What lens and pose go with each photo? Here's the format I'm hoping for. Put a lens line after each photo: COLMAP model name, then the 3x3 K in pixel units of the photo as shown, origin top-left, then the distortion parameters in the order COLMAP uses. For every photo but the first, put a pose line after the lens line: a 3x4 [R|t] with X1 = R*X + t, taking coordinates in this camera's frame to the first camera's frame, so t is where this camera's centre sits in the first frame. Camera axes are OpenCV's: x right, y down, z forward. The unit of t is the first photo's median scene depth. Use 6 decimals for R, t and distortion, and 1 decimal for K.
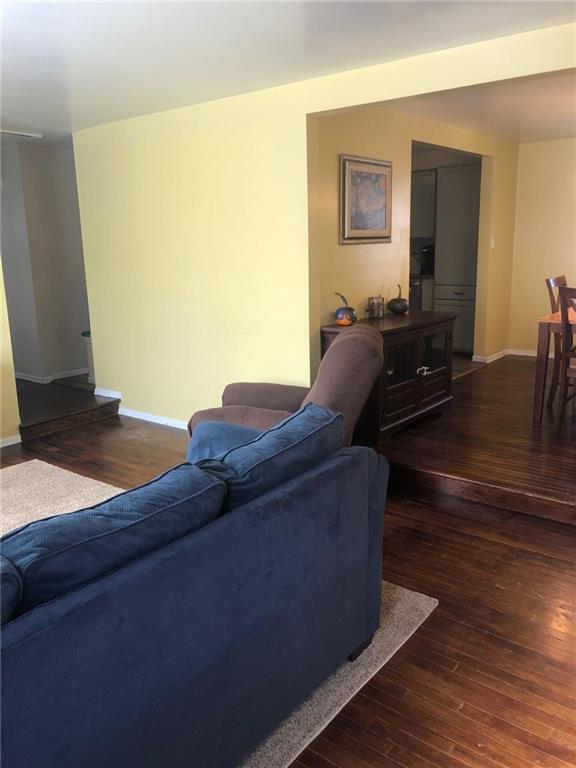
lens RADIAL K [[622.9, 0, 288.0], [0, 622.9, 384.0], [0, 0, 1]] dist [0.069353, -0.134981]
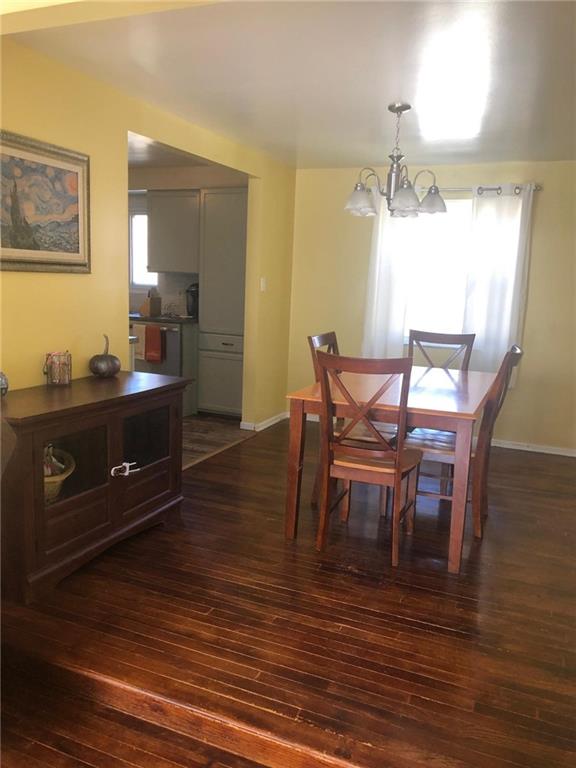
lens RADIAL K [[622.9, 0, 288.0], [0, 622.9, 384.0], [0, 0, 1]] dist [0.069353, -0.134981]
pose [[0.962719, 0.017733, 0.269922, 0.193946], [-0.003070, 0.998501, -0.054648, -0.071446], [-0.270487, 0.051782, 0.961330, 0.302642]]
